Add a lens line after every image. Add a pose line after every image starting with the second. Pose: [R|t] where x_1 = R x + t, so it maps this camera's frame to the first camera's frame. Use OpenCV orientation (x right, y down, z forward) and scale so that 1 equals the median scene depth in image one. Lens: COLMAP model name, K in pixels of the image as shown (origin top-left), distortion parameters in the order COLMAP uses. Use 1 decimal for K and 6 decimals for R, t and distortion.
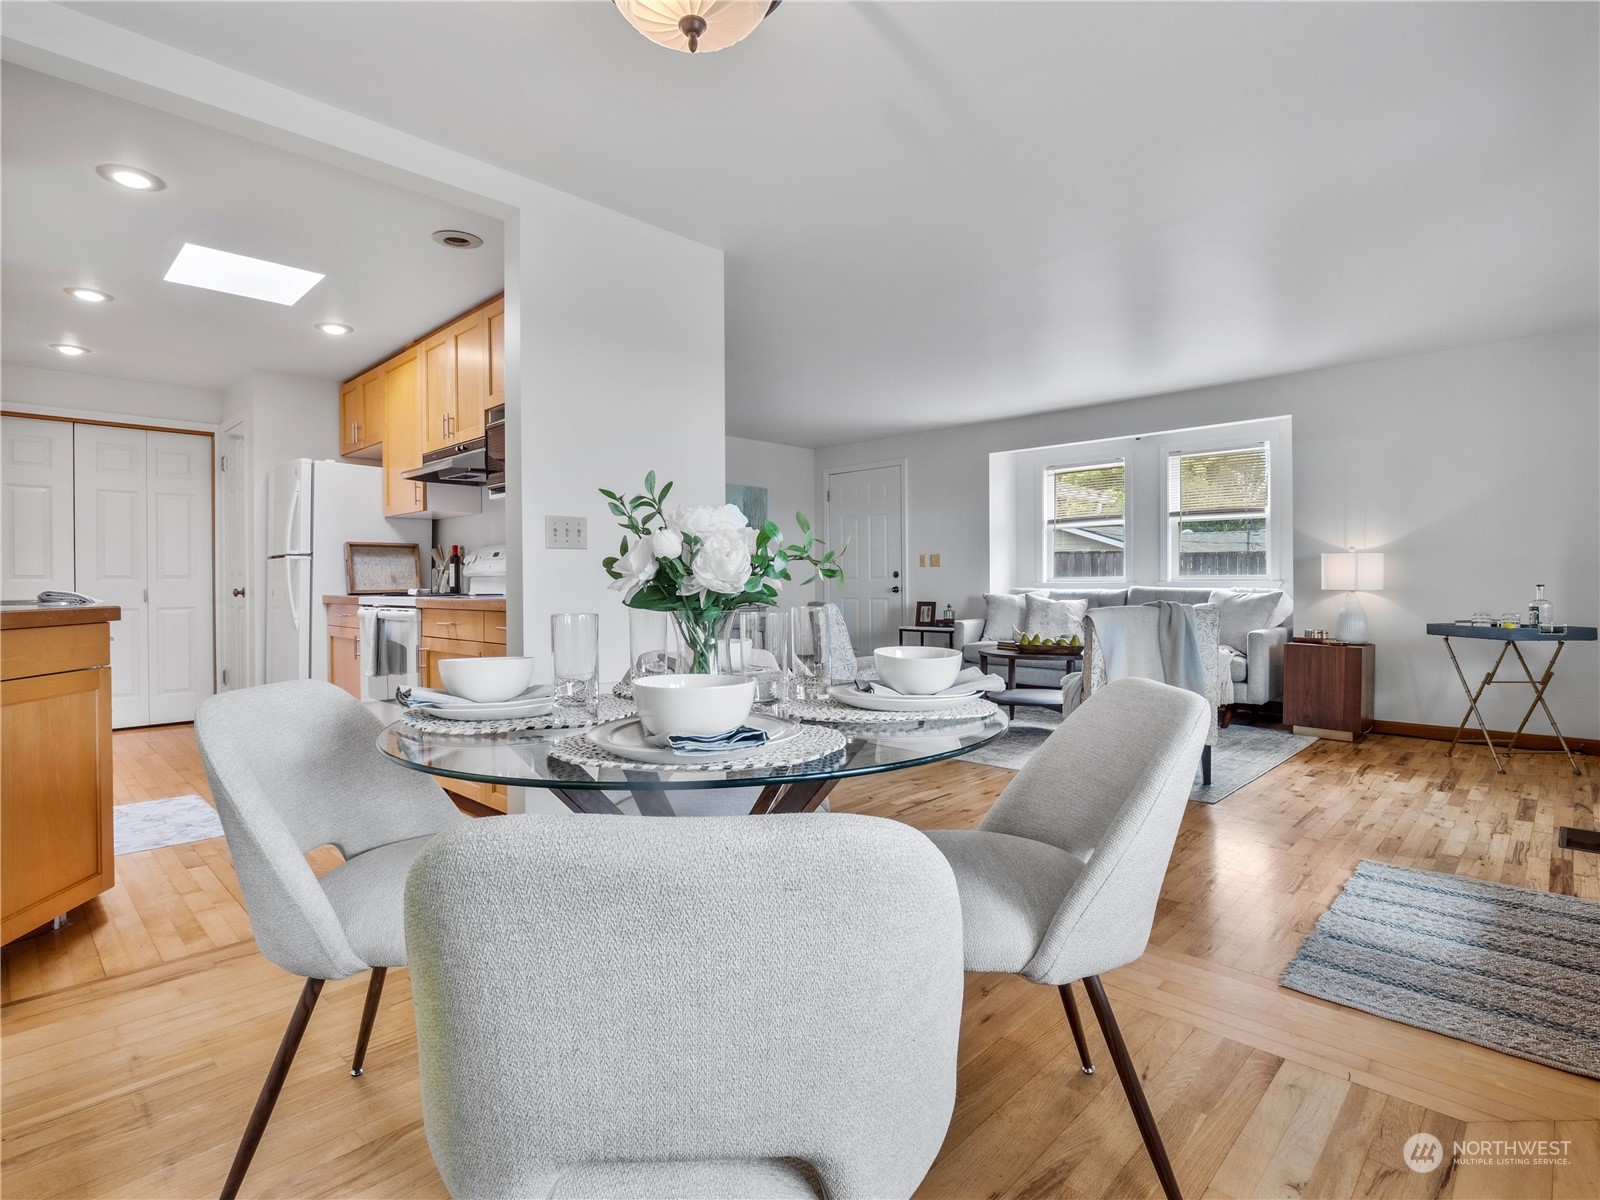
lens RADIAL K [[806.4, 0, 804.4], [0, 806.4, 592.4], [0, 0, 1]] dist [-0.003556, -0.000004]
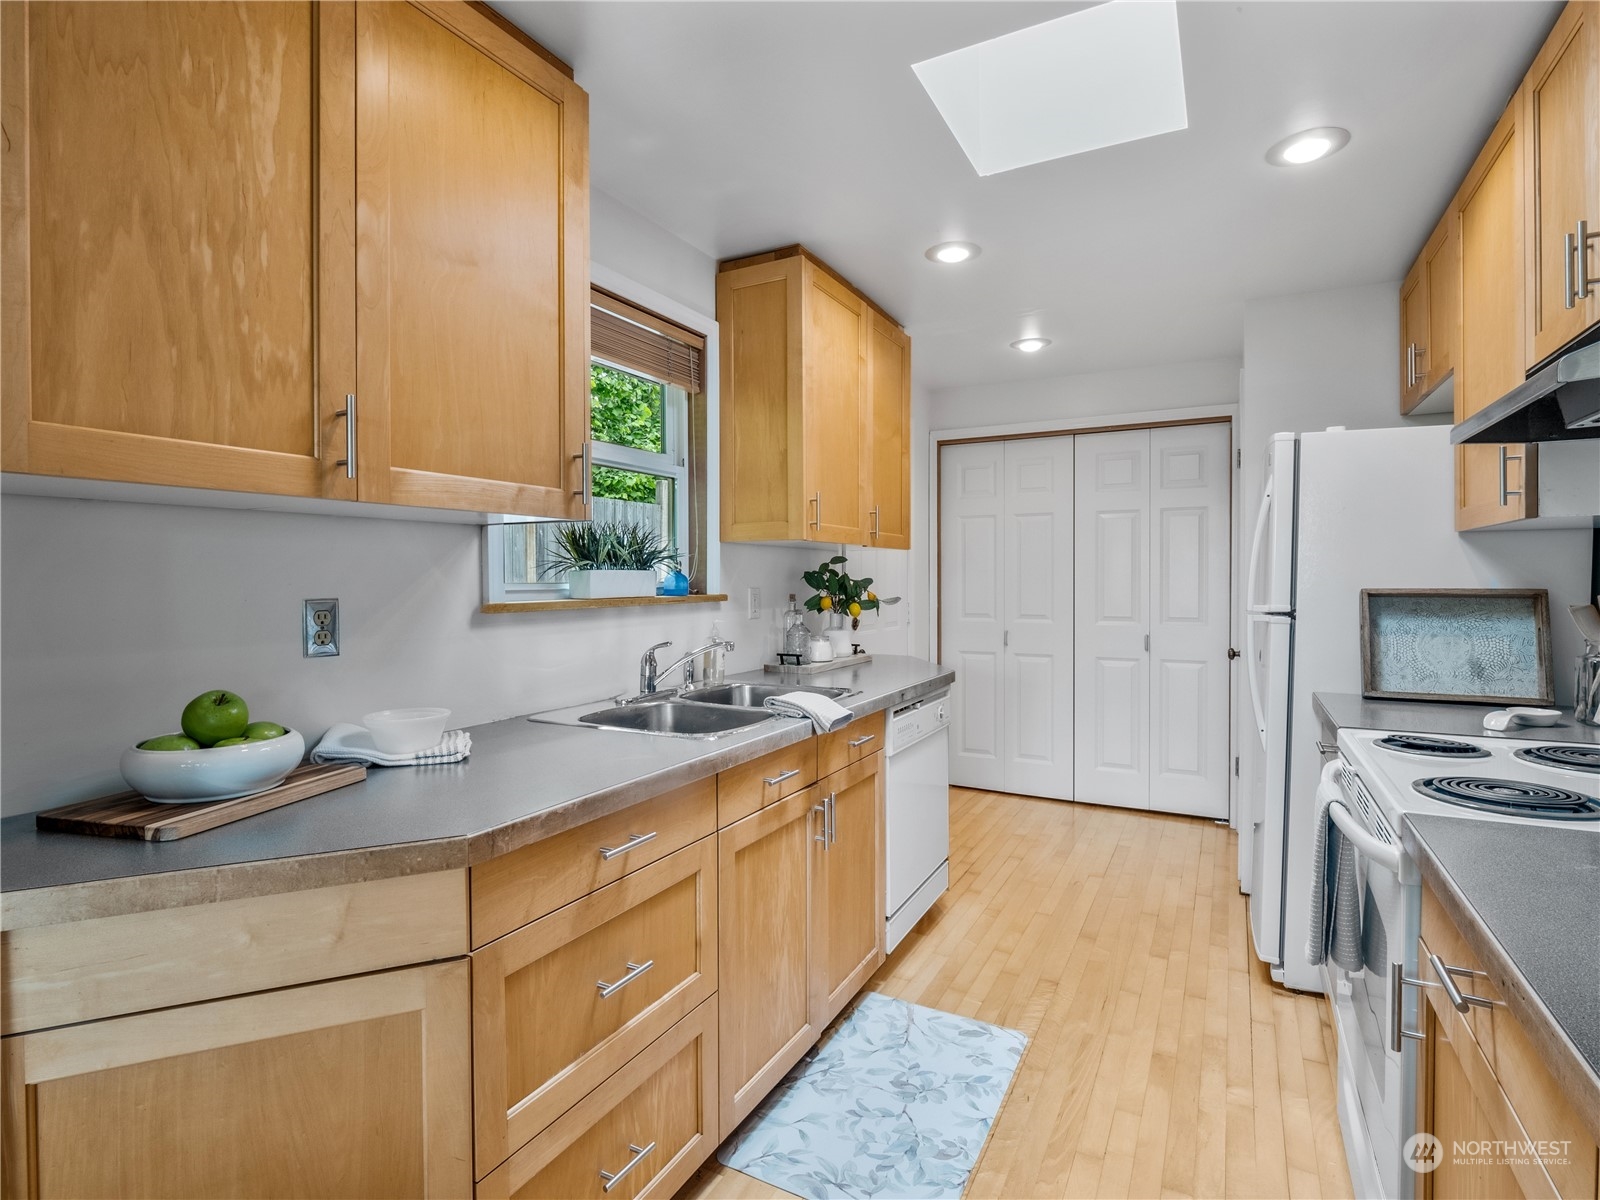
lens RADIAL K [[806.4, 0, 811.7], [0, 806.4, 573.8], [0, 0, 1]] dist [-0.003556, -0.000004]
pose [[0.284257, 0.004329, -0.958738, -0.190106], [-0.012321, 0.999924, 0.000862, -0.066442], [0.958669, 0.011568, 0.284288, 0.526877]]
